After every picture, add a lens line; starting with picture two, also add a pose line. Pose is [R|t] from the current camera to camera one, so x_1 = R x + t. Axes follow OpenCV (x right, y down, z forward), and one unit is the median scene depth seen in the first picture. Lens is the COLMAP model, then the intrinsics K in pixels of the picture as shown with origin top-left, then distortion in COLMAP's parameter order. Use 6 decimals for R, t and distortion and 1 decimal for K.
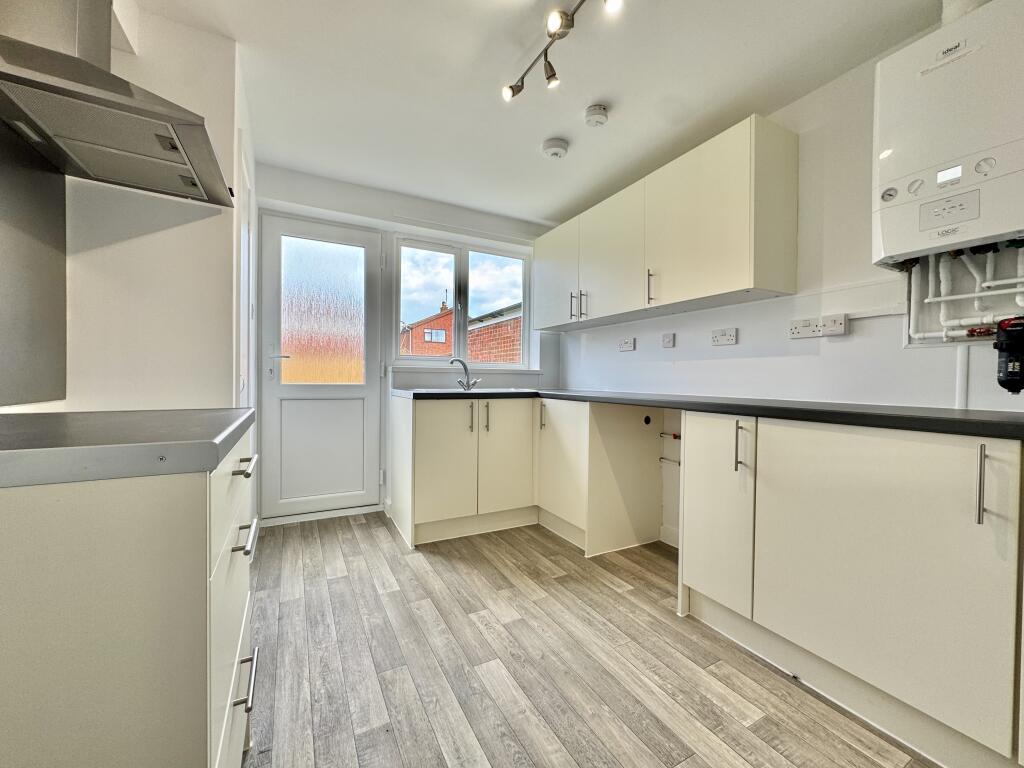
lens RADIAL K [[405.7, 0, 511.6], [0, 405.7, 379.9], [0, 0, 1]] dist [-0.001541, -0.000488]
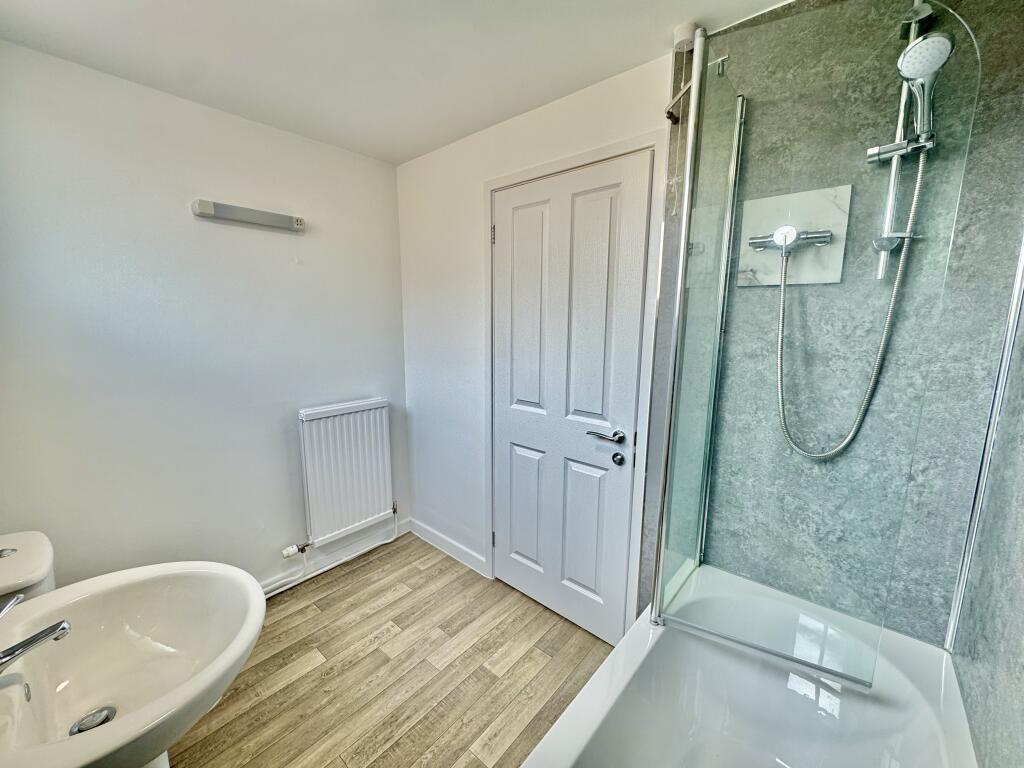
lens RADIAL K [[405.7, 0, 519.4], [0, 405.7, 390.3], [0, 0, 1]] dist [-0.001541, -0.000488]
pose [[0.365977, 0.149955, -0.918463, 0.979954], [0.000663, 0.986890, 0.161392, -0.231896], [0.930624, -0.059675, 0.361080, 0.995548]]
